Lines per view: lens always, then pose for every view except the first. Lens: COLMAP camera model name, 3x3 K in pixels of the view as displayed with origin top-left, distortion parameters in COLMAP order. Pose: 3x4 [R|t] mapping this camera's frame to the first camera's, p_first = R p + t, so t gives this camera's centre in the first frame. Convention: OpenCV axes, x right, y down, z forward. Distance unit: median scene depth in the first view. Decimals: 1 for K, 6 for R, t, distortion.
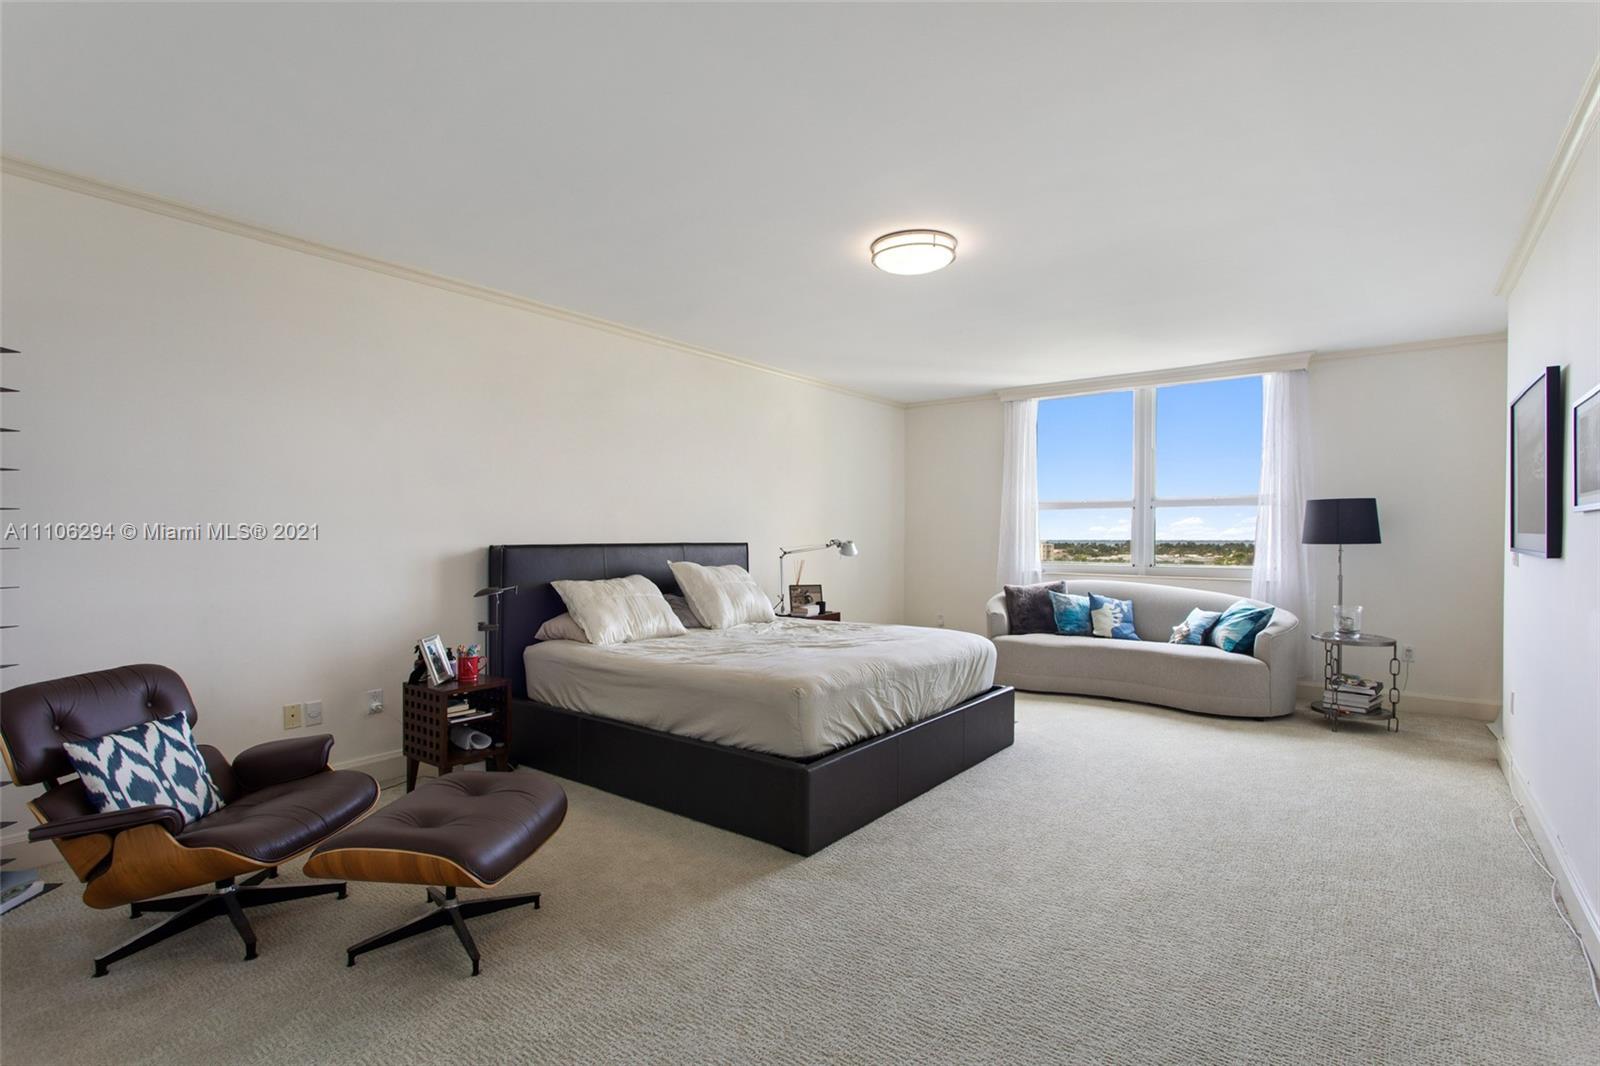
lens RADIAL K [[771.0, 0, 795.0], [0, 771.0, 541.8], [0, 0, 1]] dist [0.006253, 0.000493]
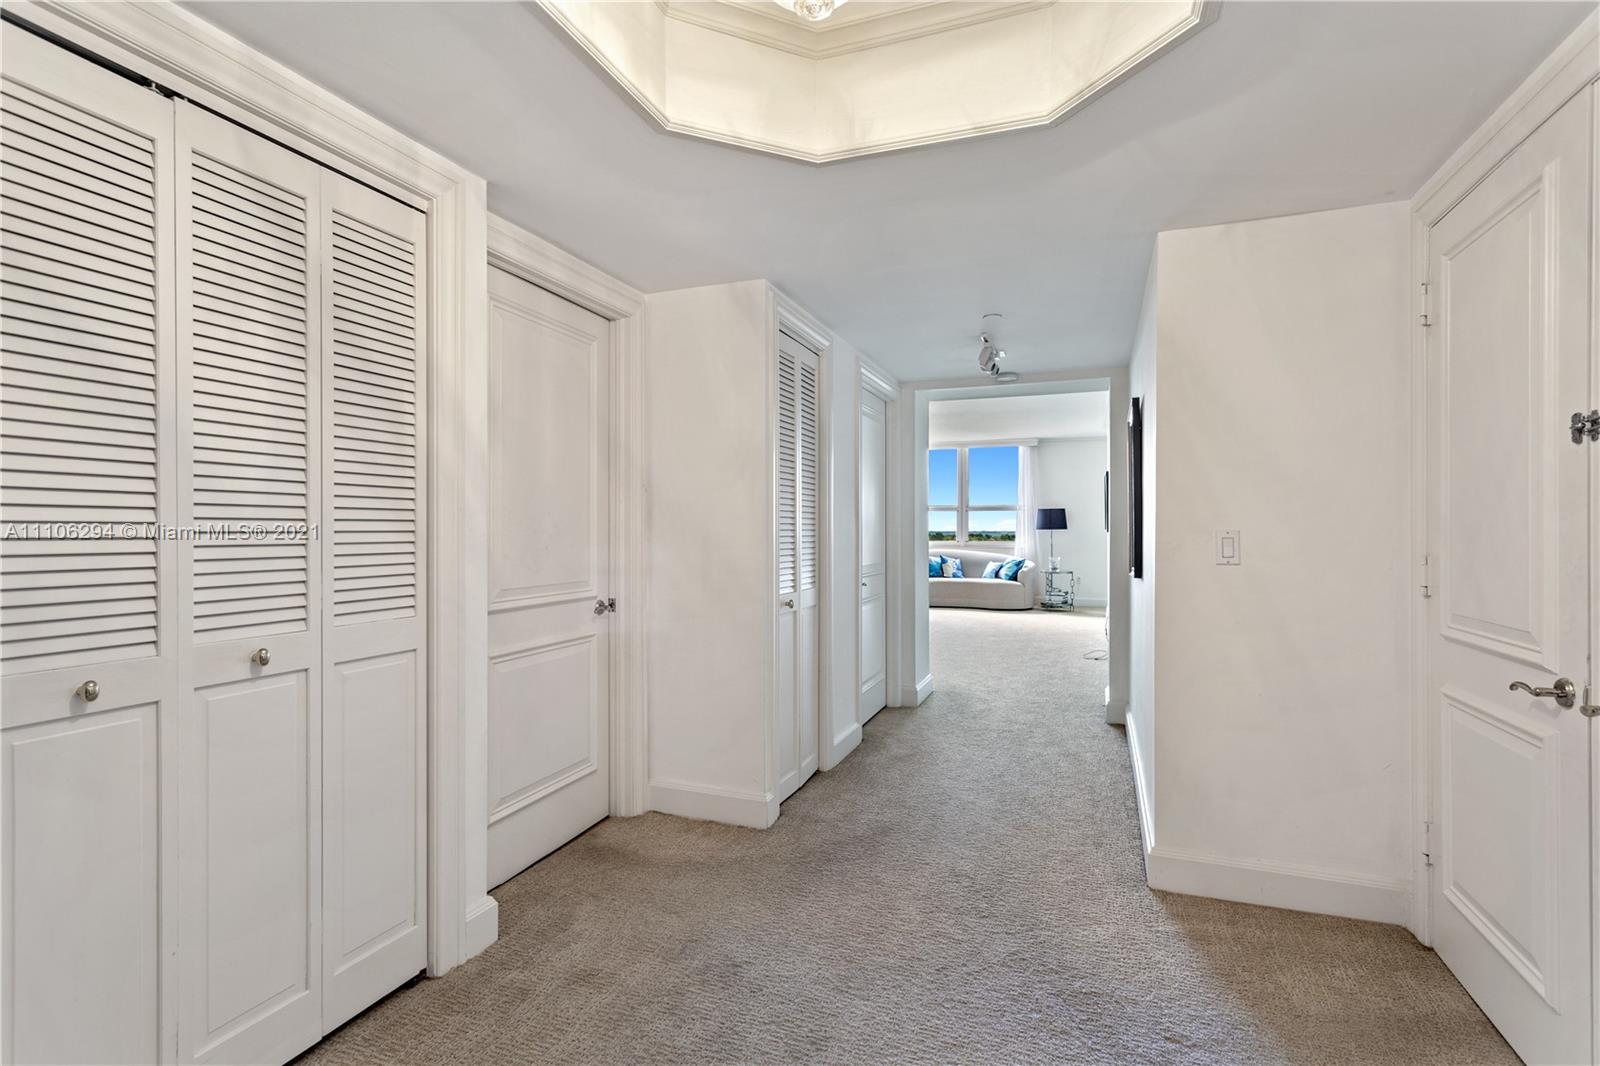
lens RADIAL K [[771.0, 0, 802.3], [0, 771.0, 528.7], [0, 0, 1]] dist [0.006253, 0.000493]
pose [[0.953420, 0.000825, 0.301645, -0.570061], [0.001926, 0.999959, -0.008821, 0.016932], [-0.301640, 0.008992, 0.953379, -0.790697]]
